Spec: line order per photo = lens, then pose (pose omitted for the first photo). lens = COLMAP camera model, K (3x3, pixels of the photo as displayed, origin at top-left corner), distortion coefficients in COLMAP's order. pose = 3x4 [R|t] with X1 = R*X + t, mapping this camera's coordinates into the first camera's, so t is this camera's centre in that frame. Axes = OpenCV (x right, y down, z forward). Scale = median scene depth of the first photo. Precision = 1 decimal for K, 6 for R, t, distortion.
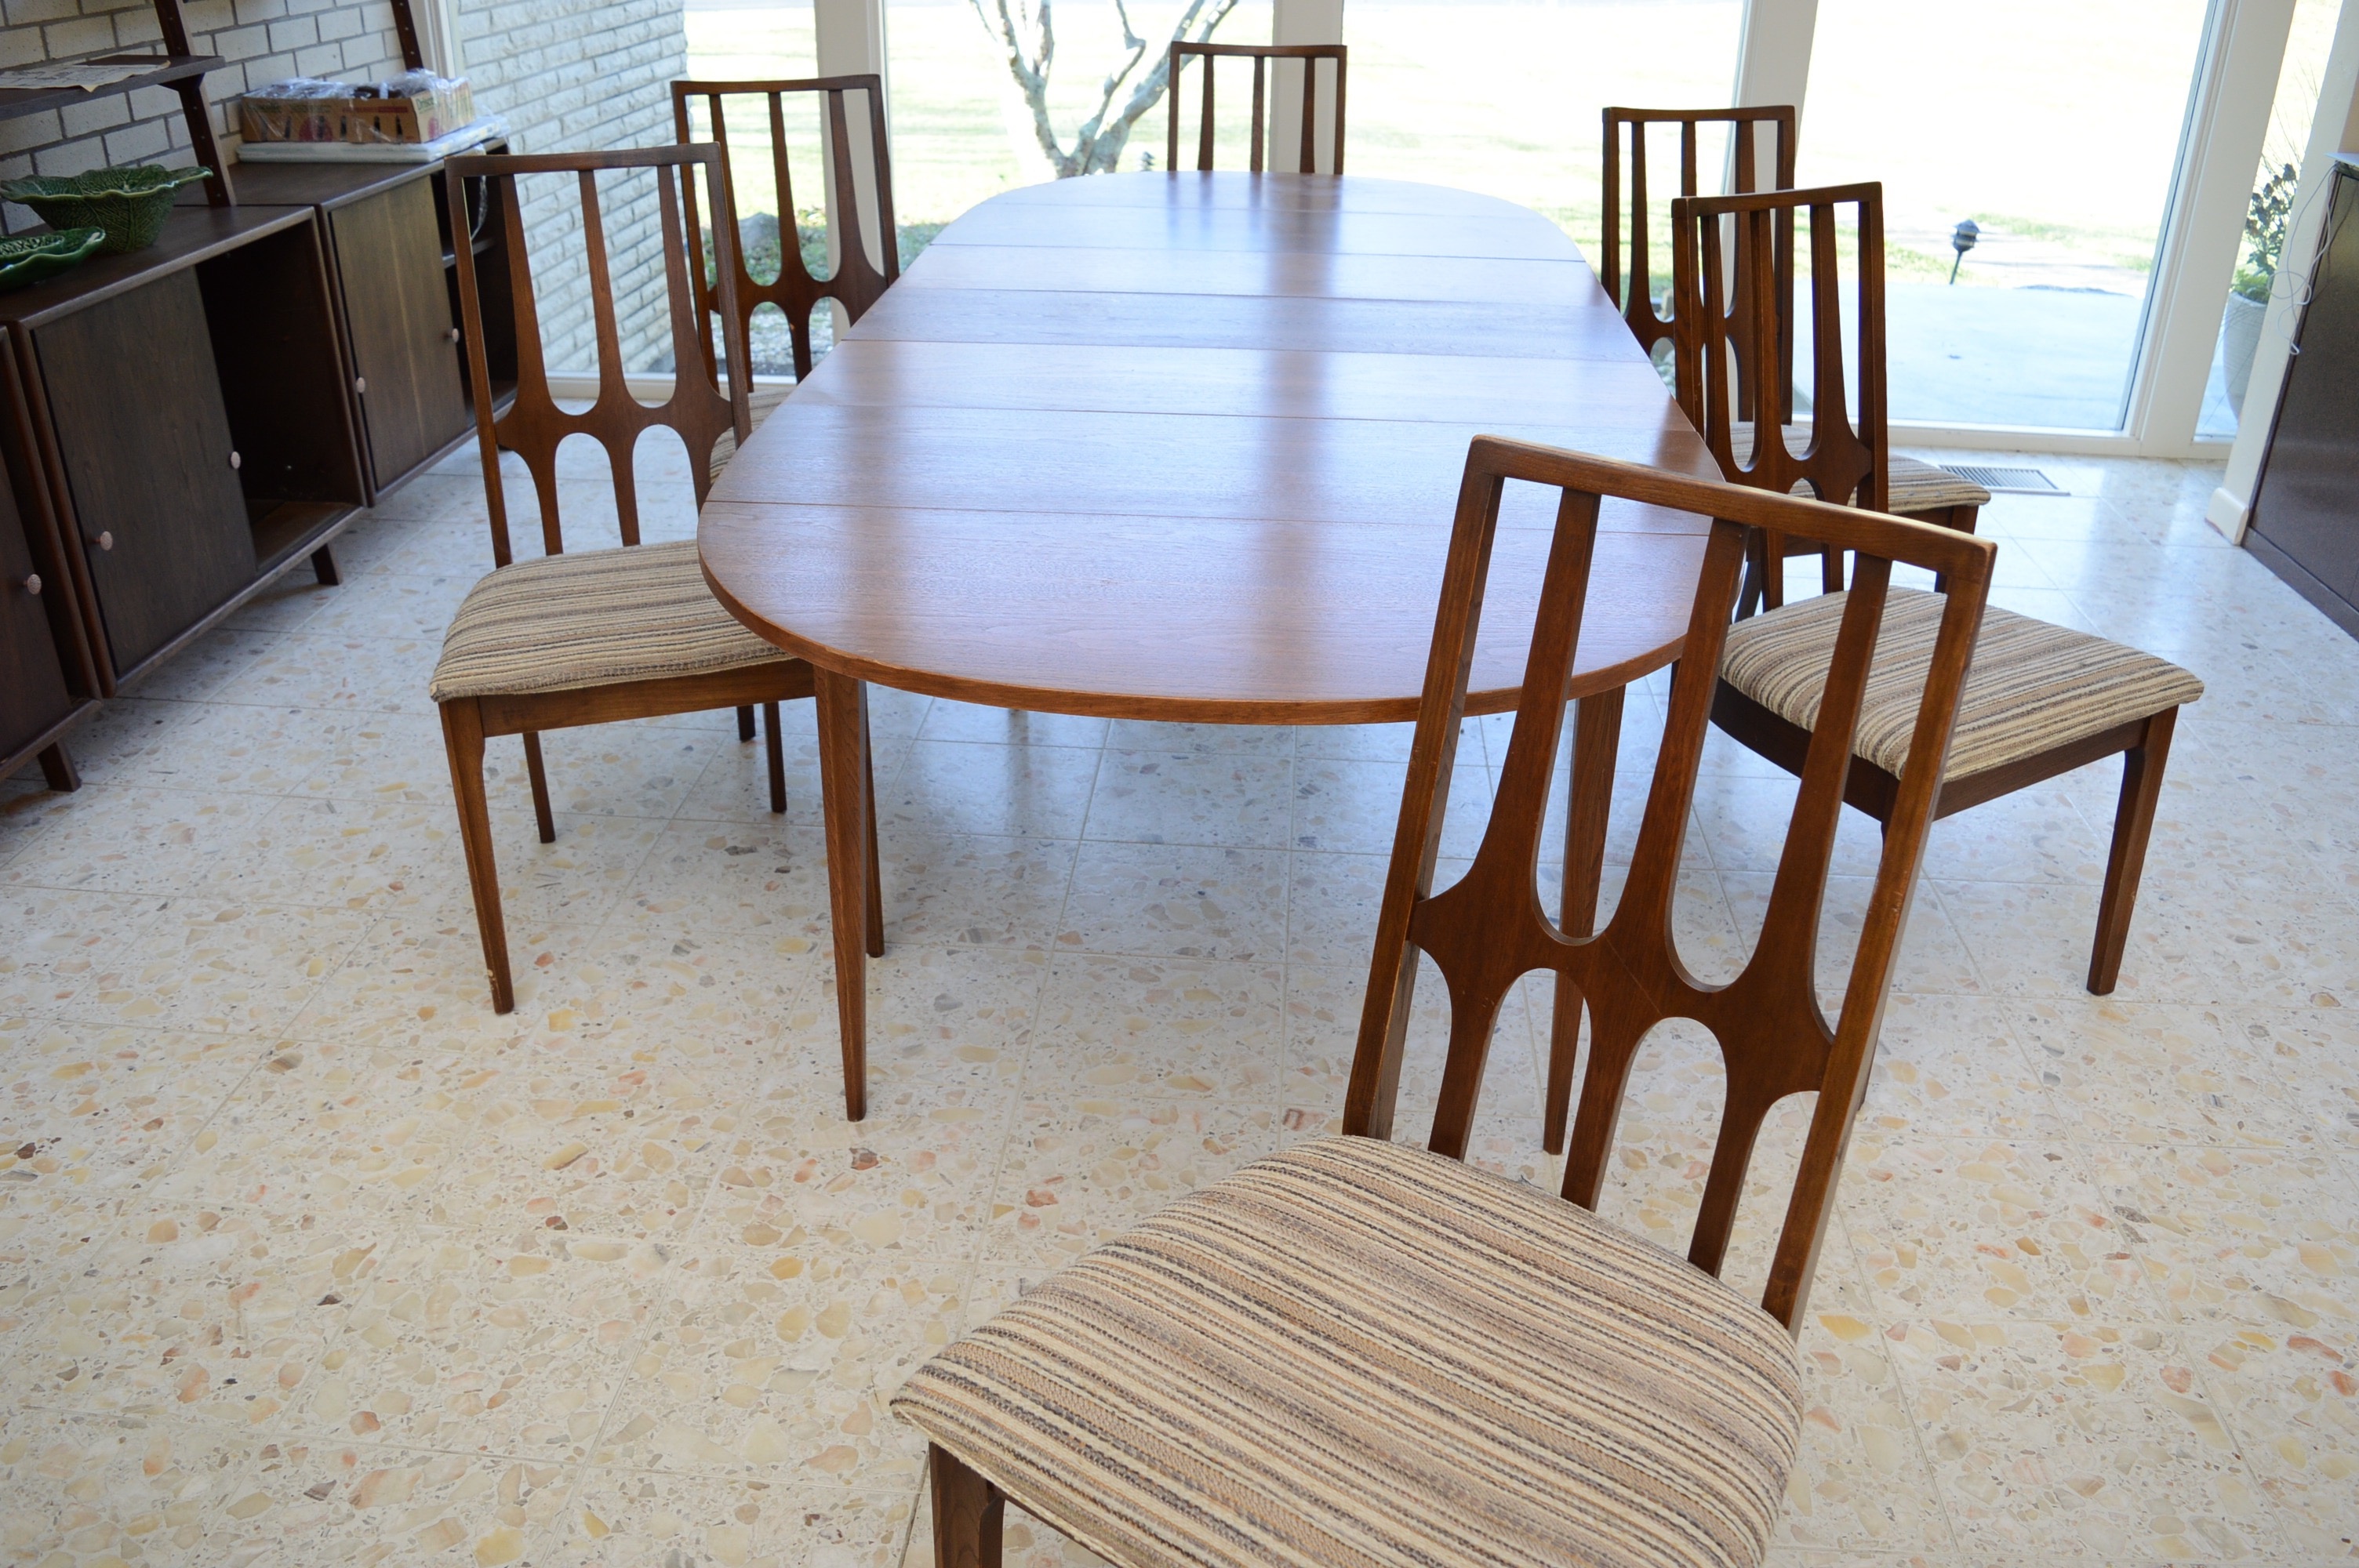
lens RADIAL K [[1930.6, 0, 1181.1], [0, 1930.6, 800.2], [0, 0, 1]] dist [-0.096578, 0.026219]
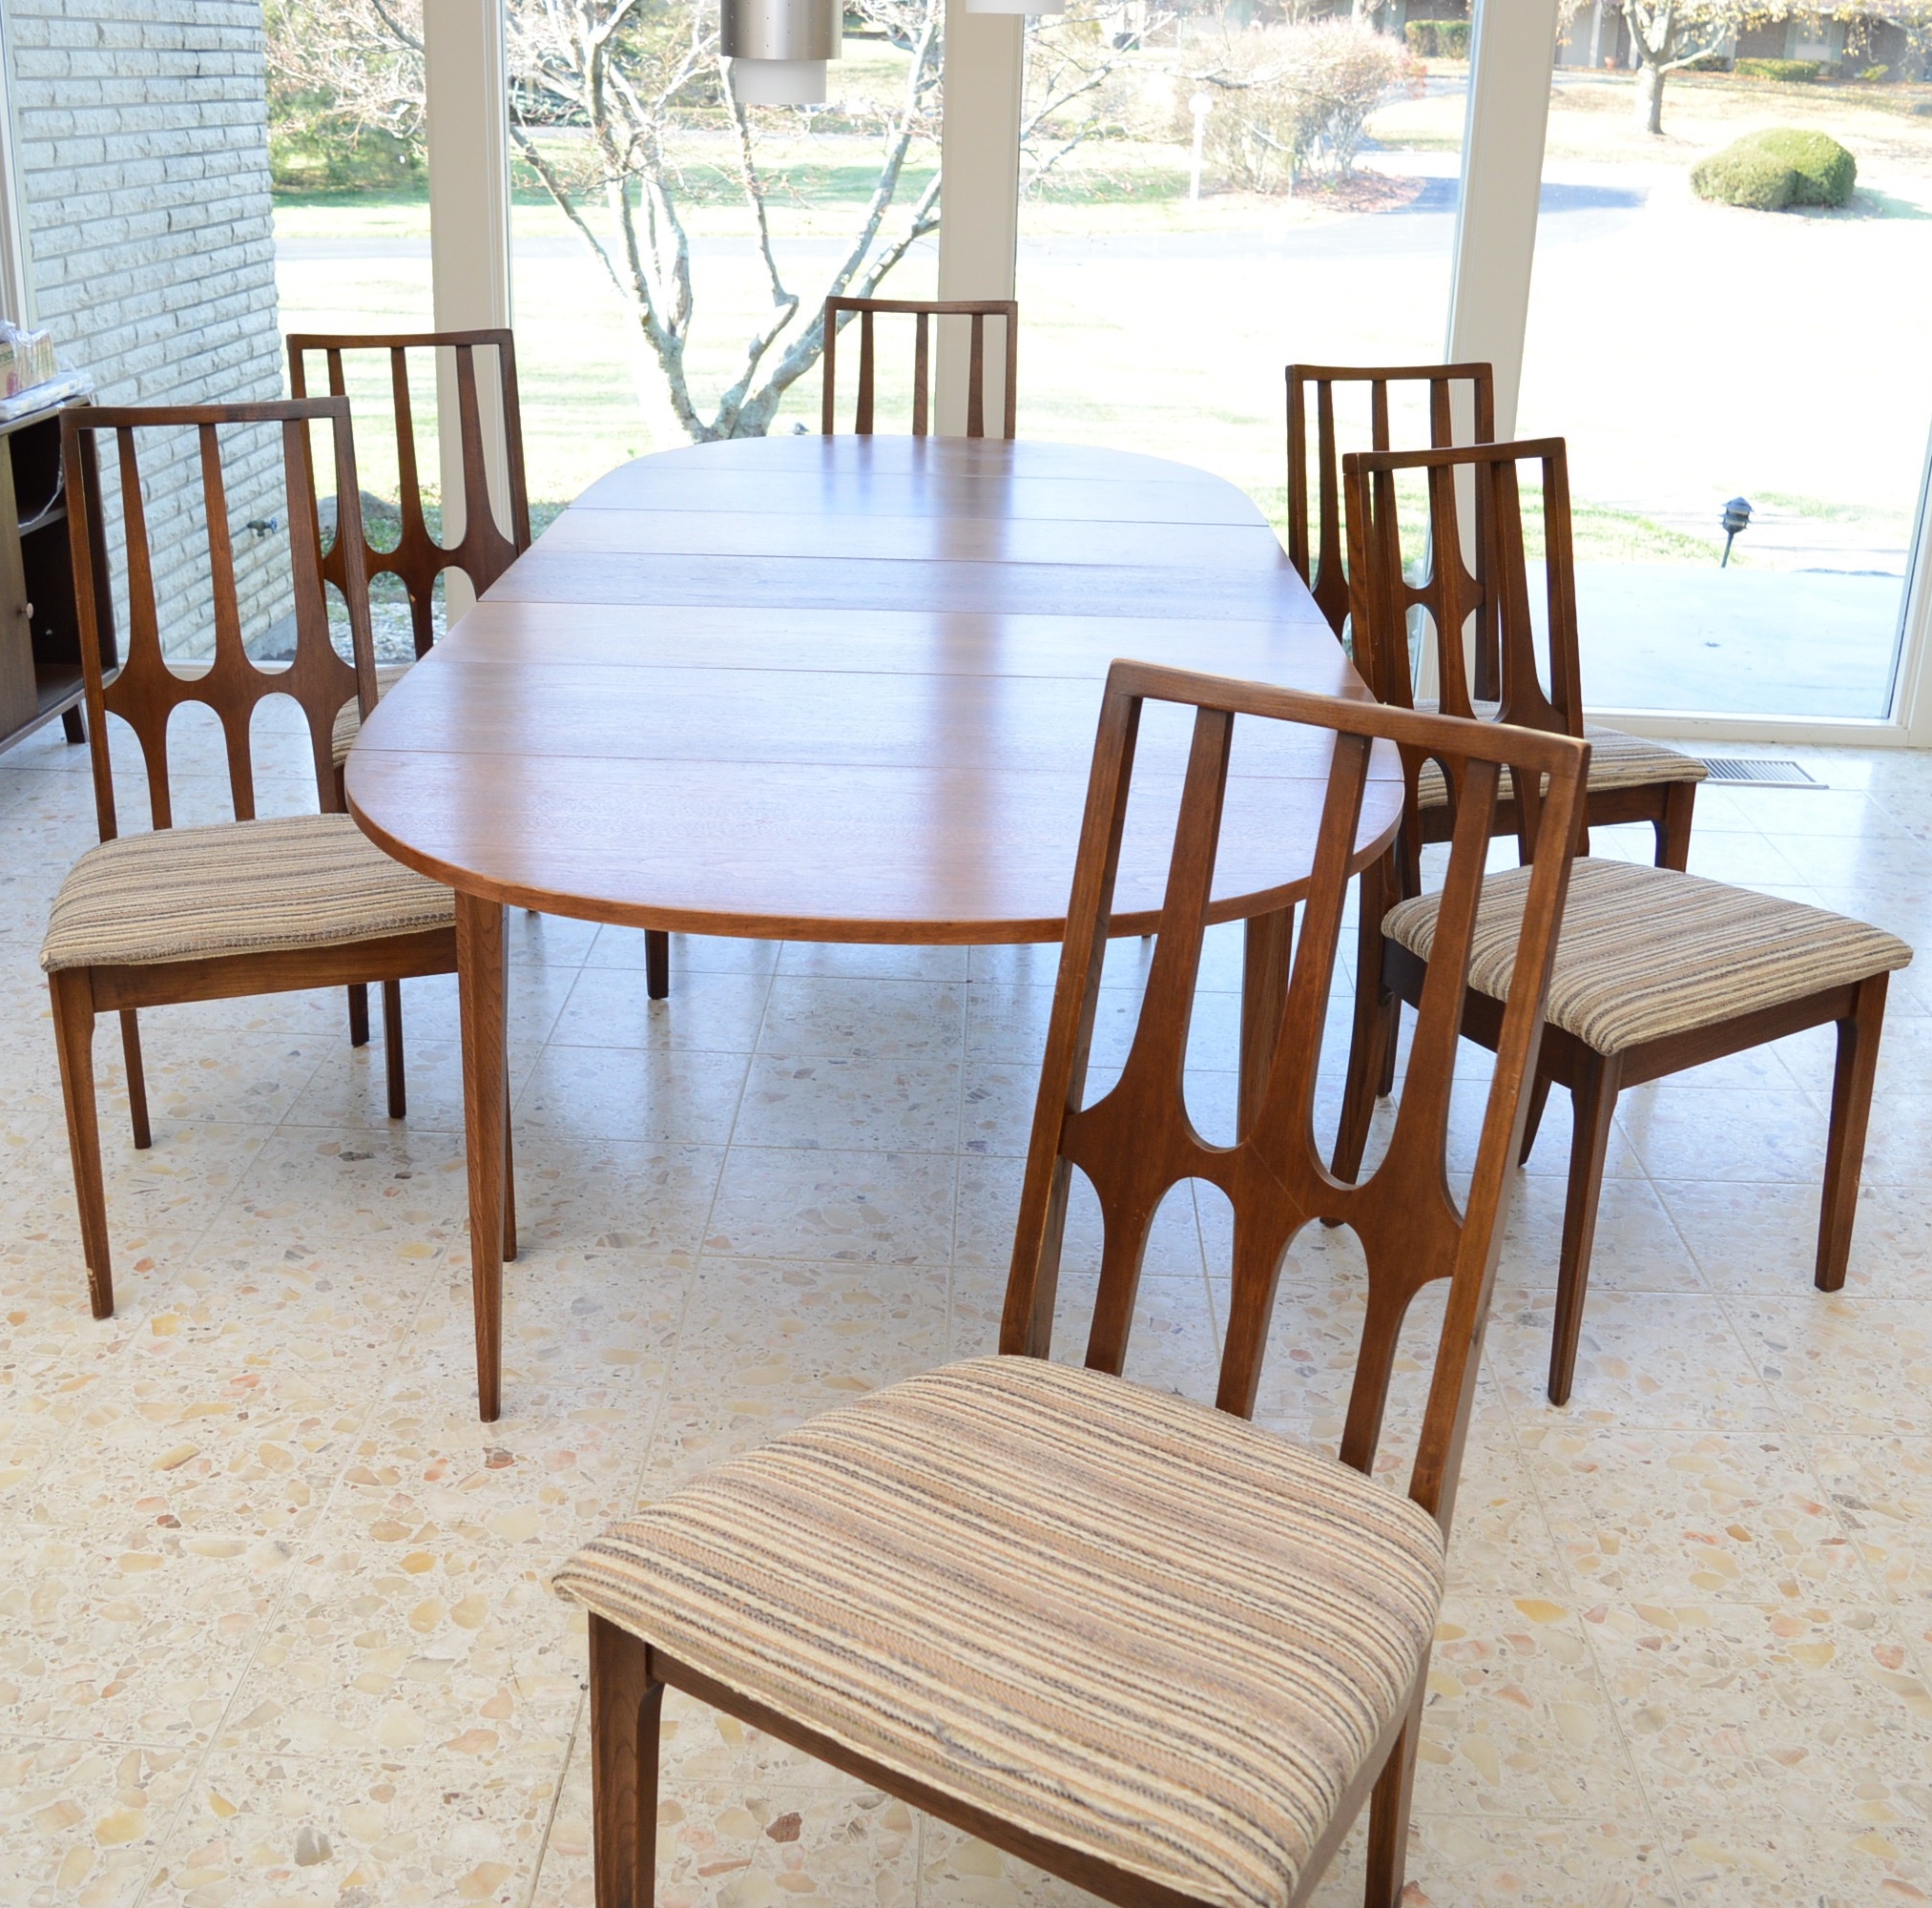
lens RADIAL K [[2372.8, 0, 913.8], [0, 2372.8, 975.6], [0, 0, 1]] dist [-0.088303, 0.000000]
pose [[0.999534, -0.003327, 0.030343, 0.002044], [0.006347, 0.994970, -0.099976, 0.063669], [-0.029858, 0.100122, 0.994527, -0.153431]]
